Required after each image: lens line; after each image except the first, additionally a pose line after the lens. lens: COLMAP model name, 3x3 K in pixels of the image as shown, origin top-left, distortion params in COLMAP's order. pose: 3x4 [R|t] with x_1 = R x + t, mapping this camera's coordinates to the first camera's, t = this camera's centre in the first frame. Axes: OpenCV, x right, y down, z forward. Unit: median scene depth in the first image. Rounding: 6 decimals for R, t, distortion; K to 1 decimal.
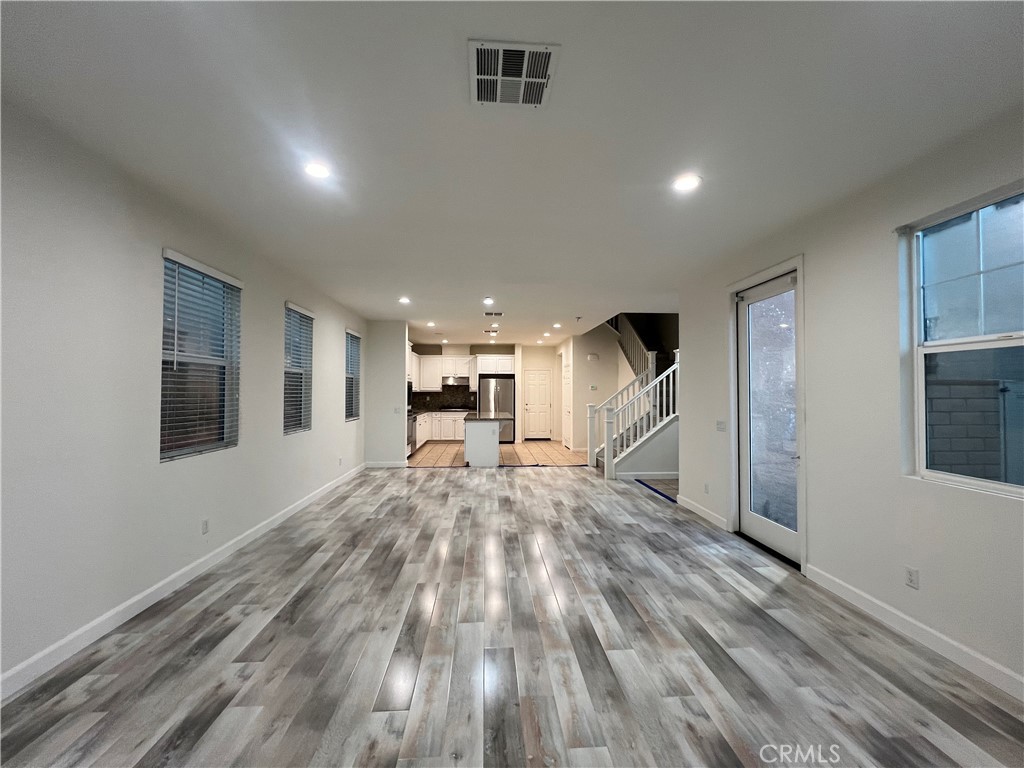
lens RADIAL K [[409.9, 0, 512.0], [0, 409.9, 384.0], [0, 0, 1]] dist [-0.000442, 0.000169]
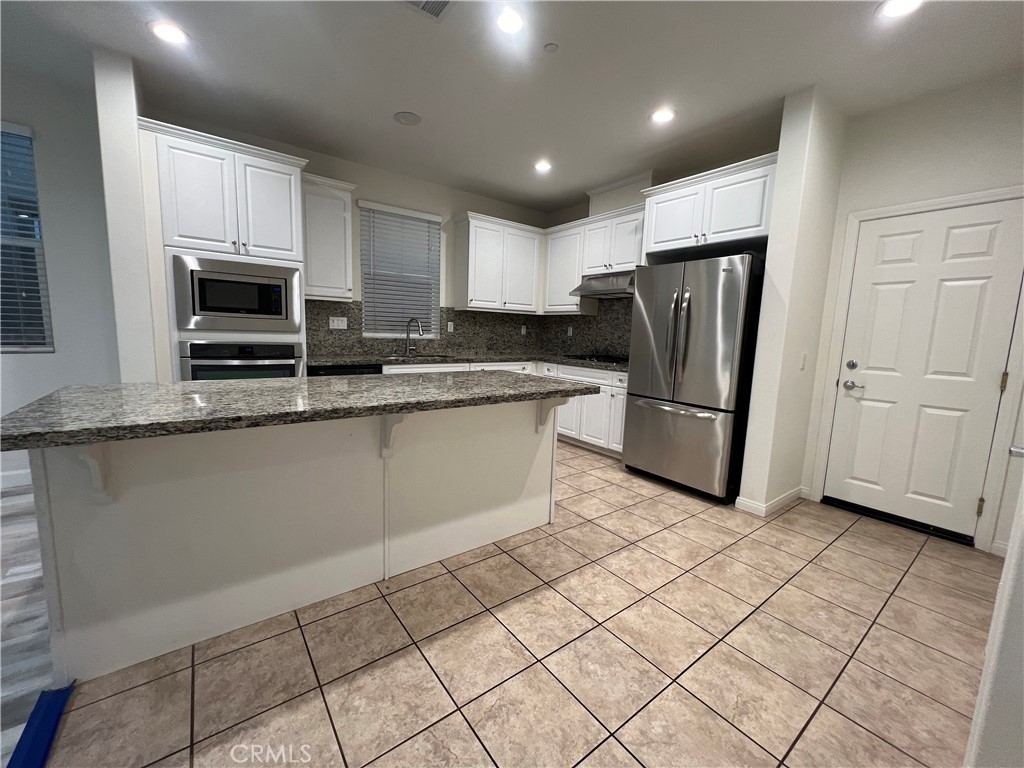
lens RADIAL K [[409.9, 0, 512.0], [0, 409.9, 384.0], [0, 0, 1]] dist [-0.000442, 0.000169]
pose [[0.547783, 0.125155, -0.827206, 0.134423], [-0.018193, 0.990295, 0.137782, 0.032937], [0.836423, -0.060425, 0.544744, 0.733462]]
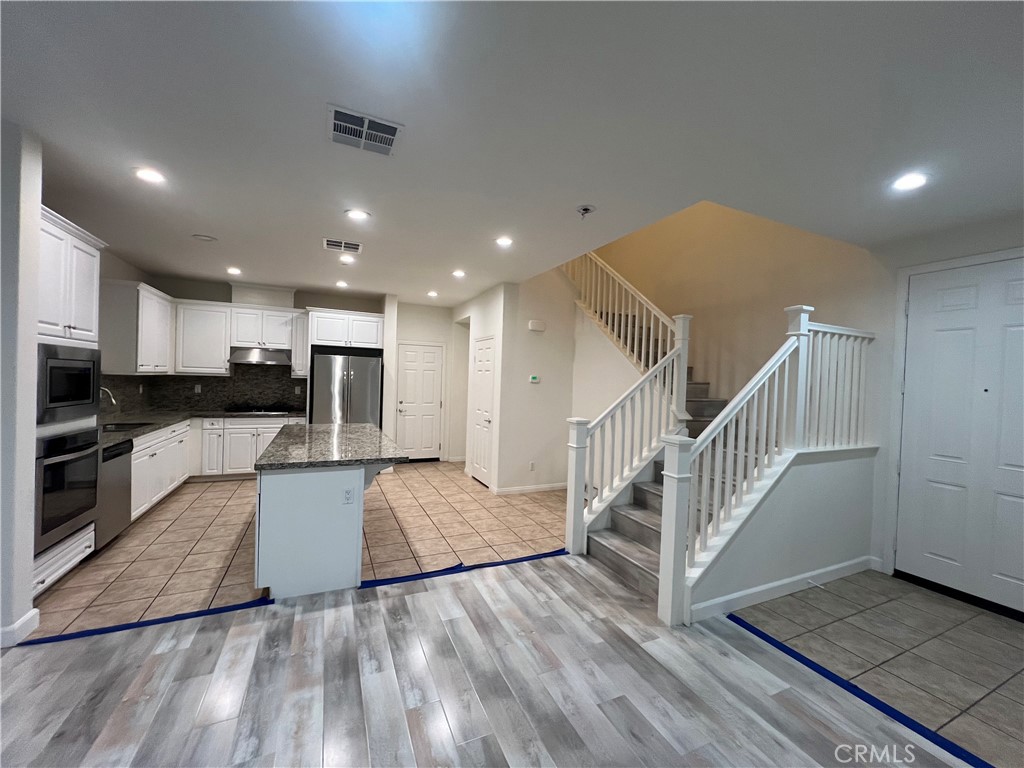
lens RADIAL K [[409.9, 0, 512.0], [0, 409.9, 384.0], [0, 0, 1]] dist [-0.000442, 0.000169]
pose [[0.932805, 0.025437, 0.359483, -0.029015], [-0.038747, 0.998803, 0.029868, -0.000011], [-0.358293, -0.041790, 0.932673, 0.415379]]
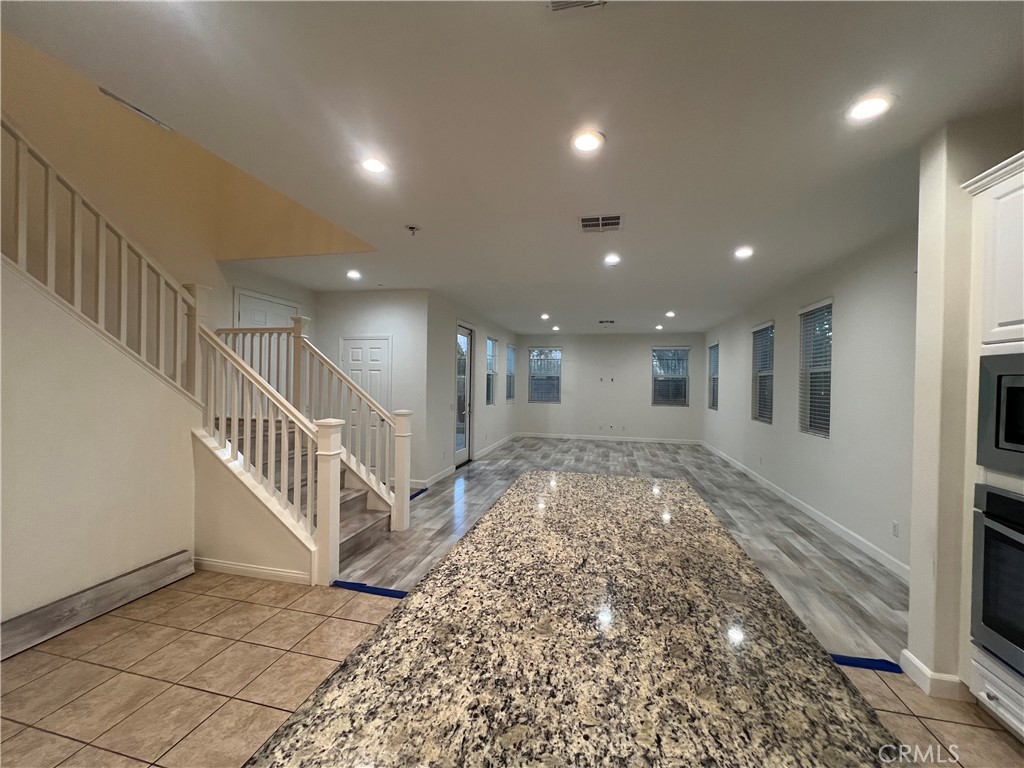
lens RADIAL K [[409.9, 0, 512.0], [0, 409.9, 384.0], [0, 0, 1]] dist [-0.000442, 0.000169]
pose [[-0.956428, -0.018212, 0.291400, -0.054621], [-0.022770, 0.999666, -0.012258, 0.011418], [-0.291079, -0.018359, -0.956523, 0.910885]]
